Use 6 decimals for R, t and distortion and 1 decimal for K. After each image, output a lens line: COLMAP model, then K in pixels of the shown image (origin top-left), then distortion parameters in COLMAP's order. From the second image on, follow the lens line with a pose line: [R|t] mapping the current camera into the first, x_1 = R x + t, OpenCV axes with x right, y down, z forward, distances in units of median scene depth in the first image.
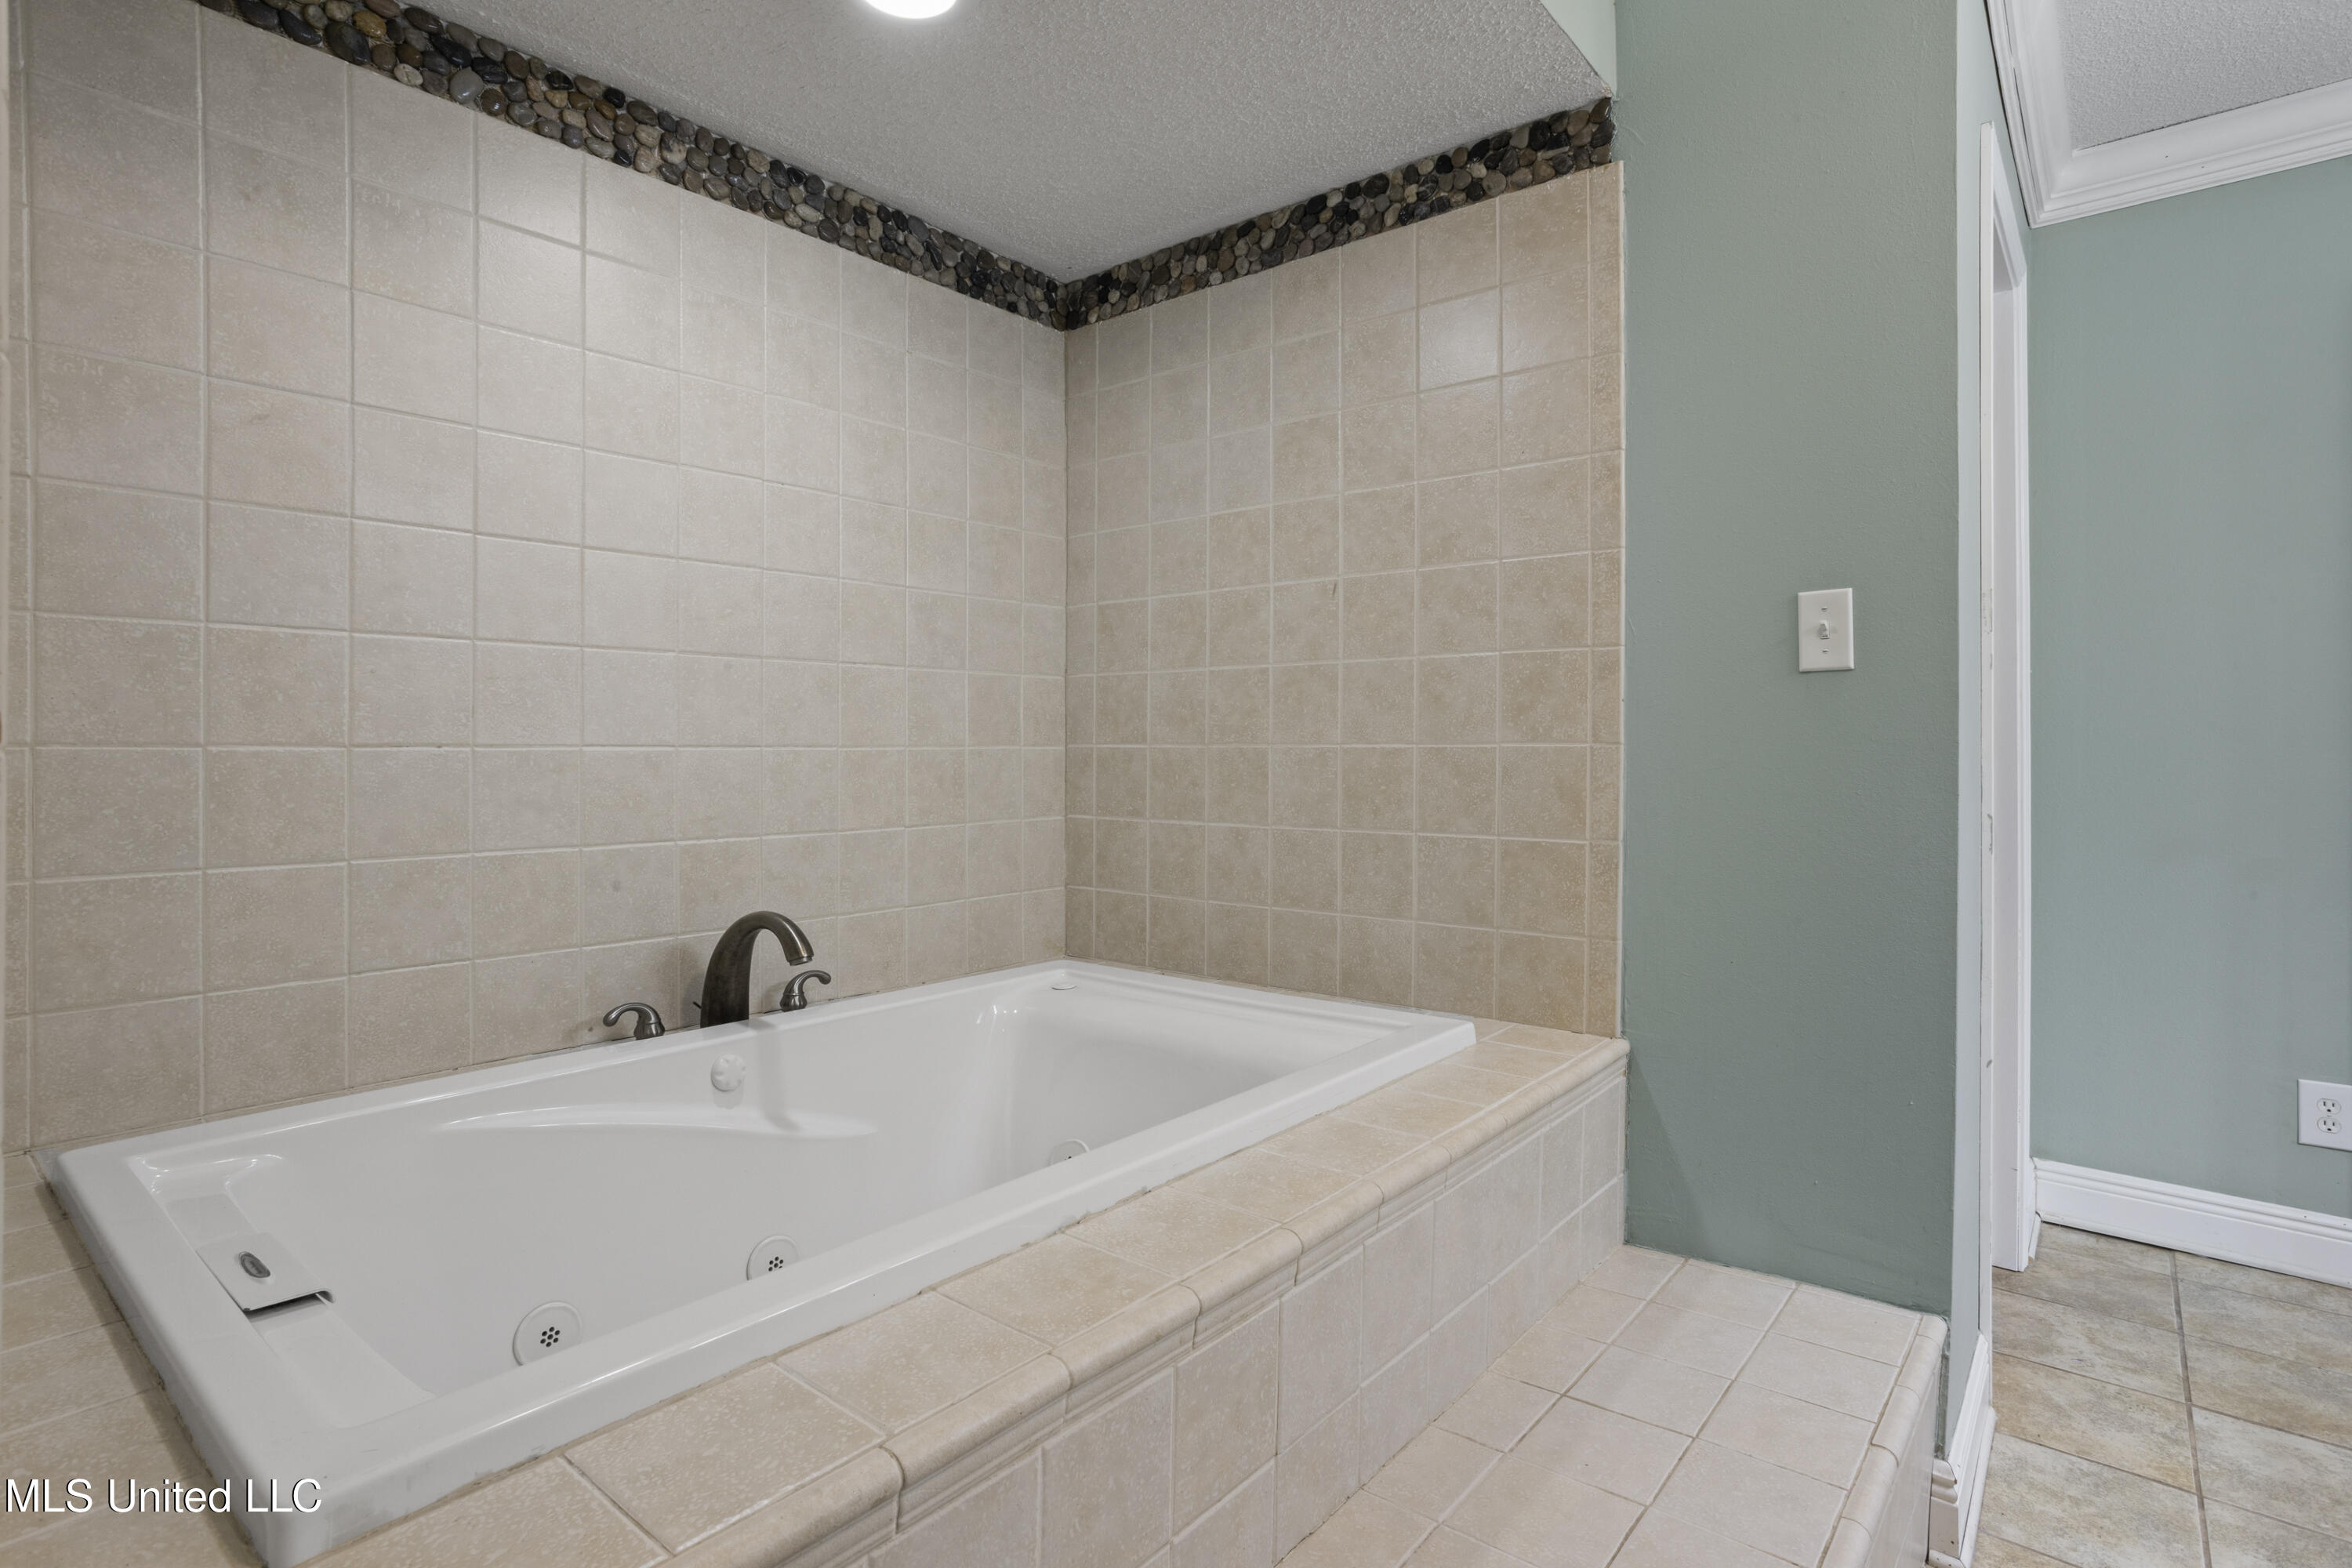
lens RADIAL K [[1161.6, 0, 1177.9], [0, 1161.6, 741.1], [0, 0, 1]] dist [-0.014311, 0.001163]
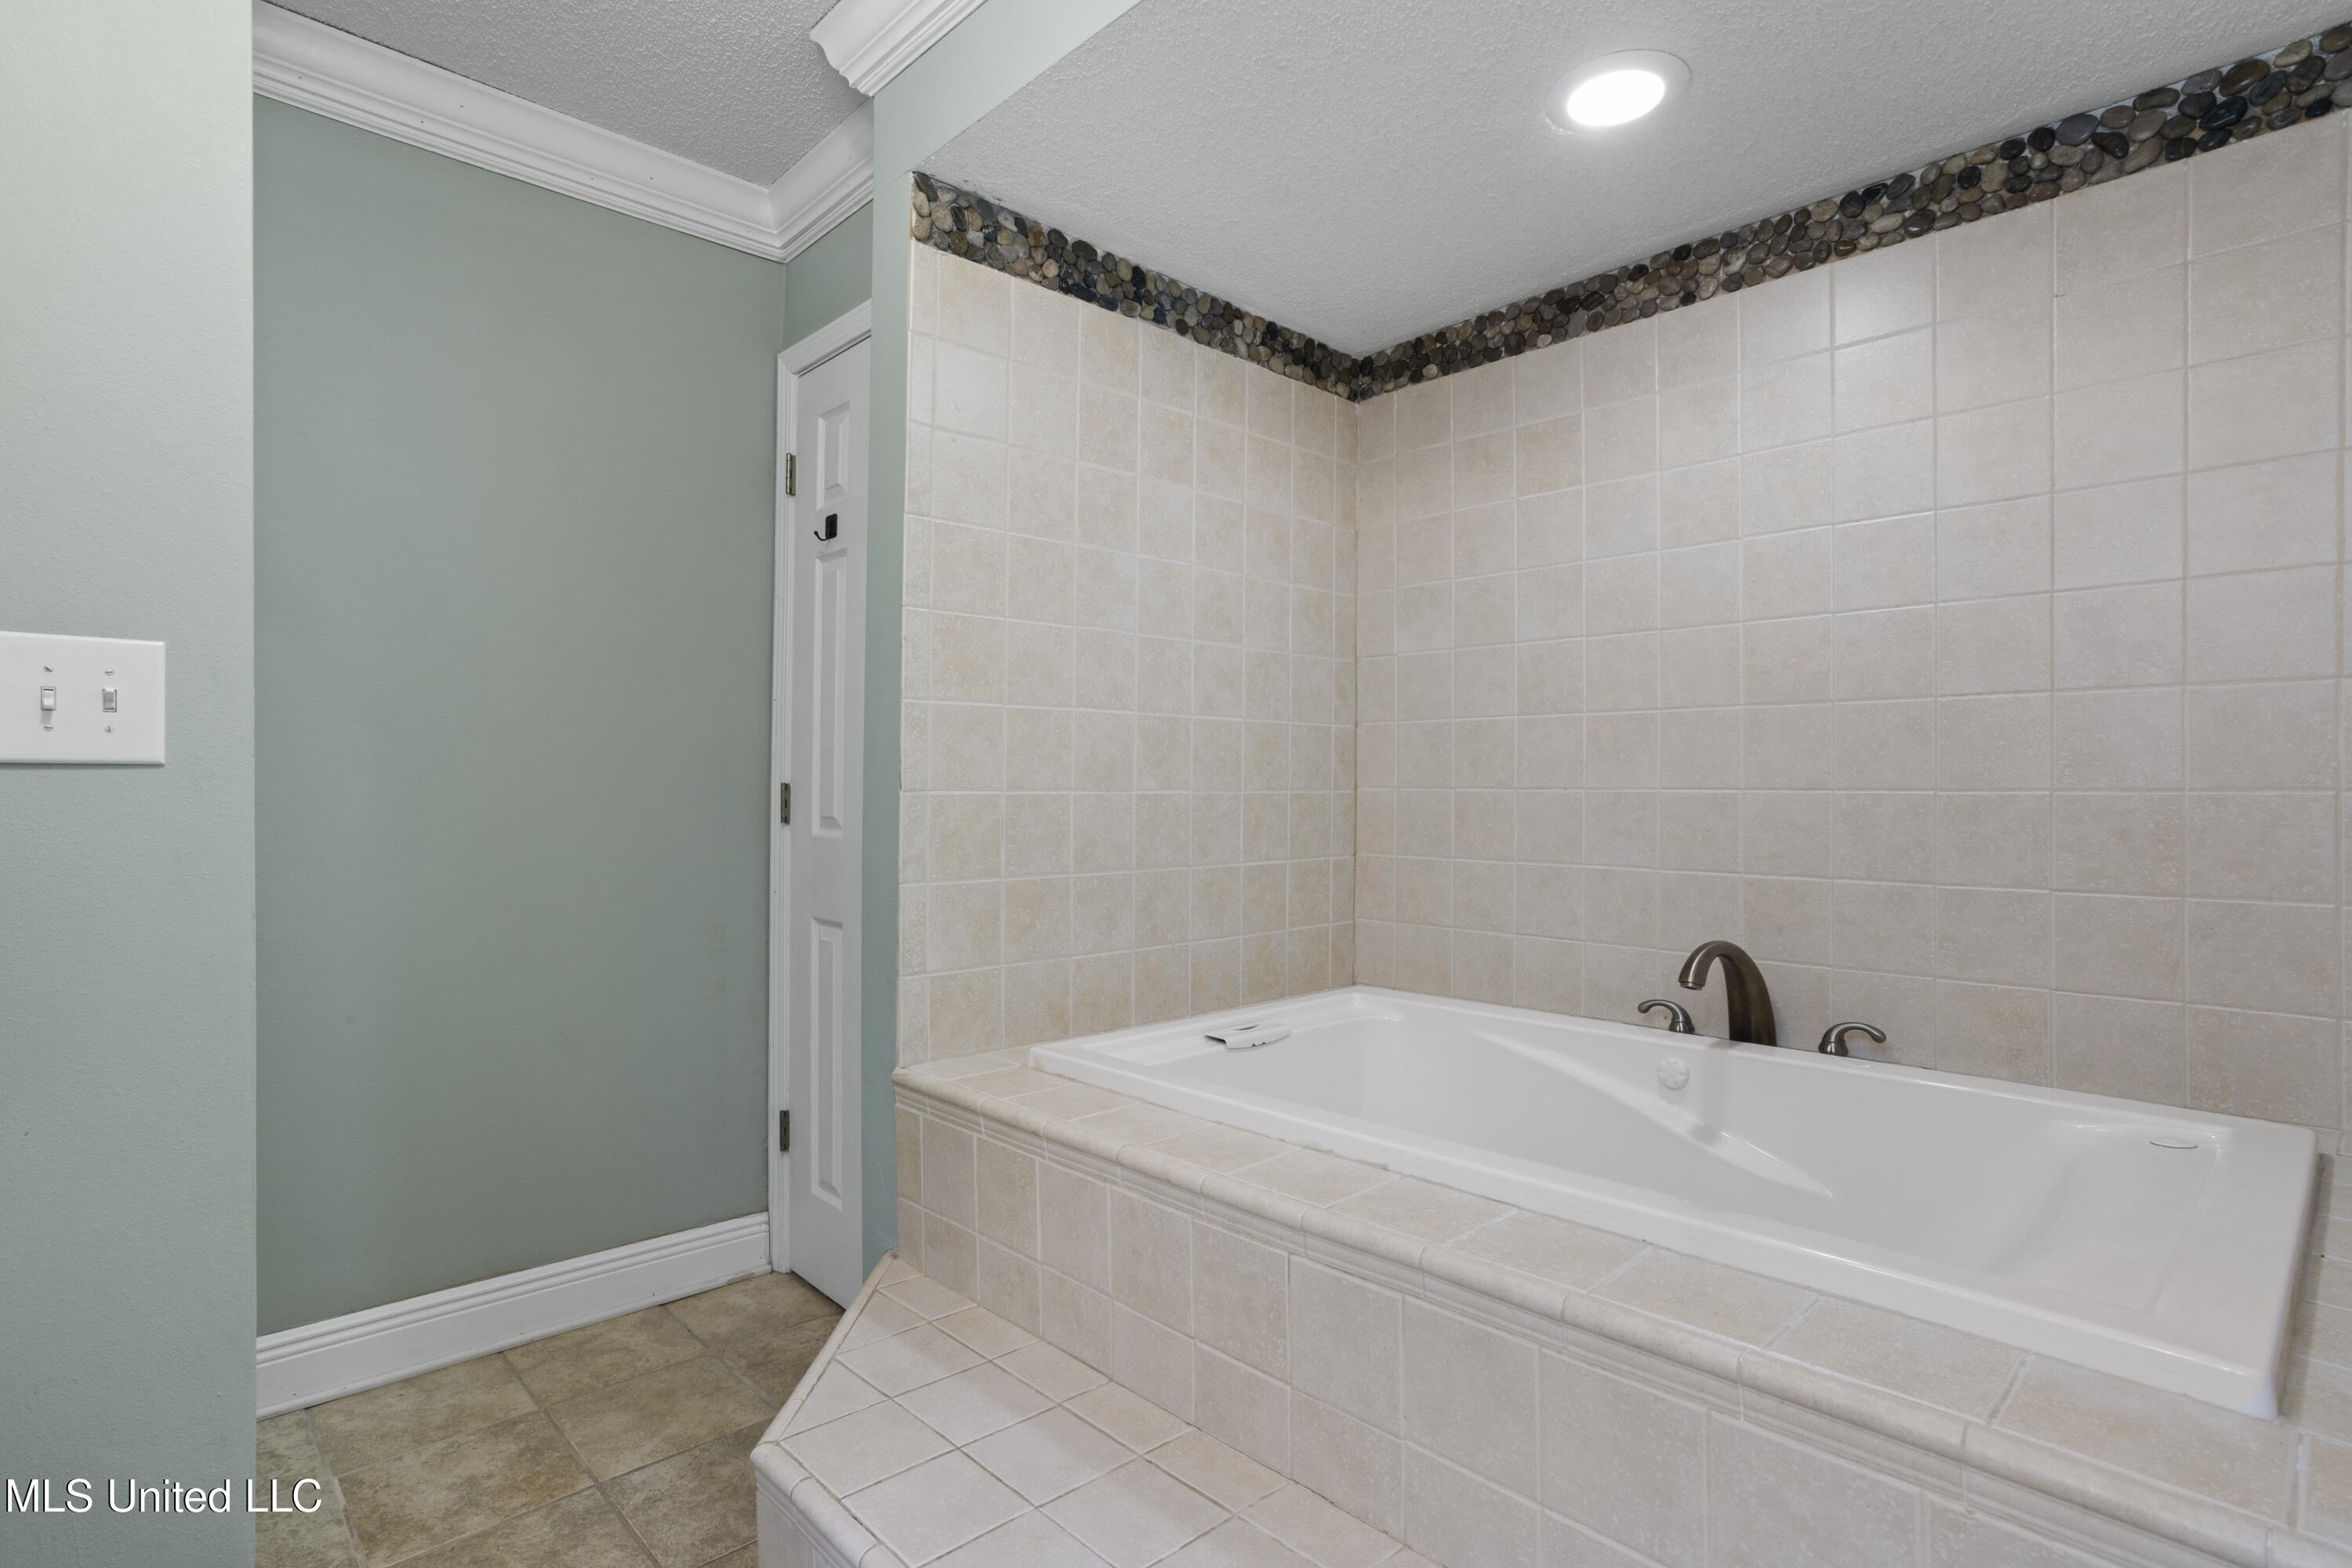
lens RADIAL K [[1131.1, 0, 1176.1], [0, 1131.1, 785.7], [0, 0, 1]] dist [-0.044700, 0.024187]
pose [[-0.097540, -0.003783, -0.995224, 0.723812], [0.001956, 0.999990, -0.003993, 0.004714], [0.995230, -0.002336, -0.097532, 0.582233]]
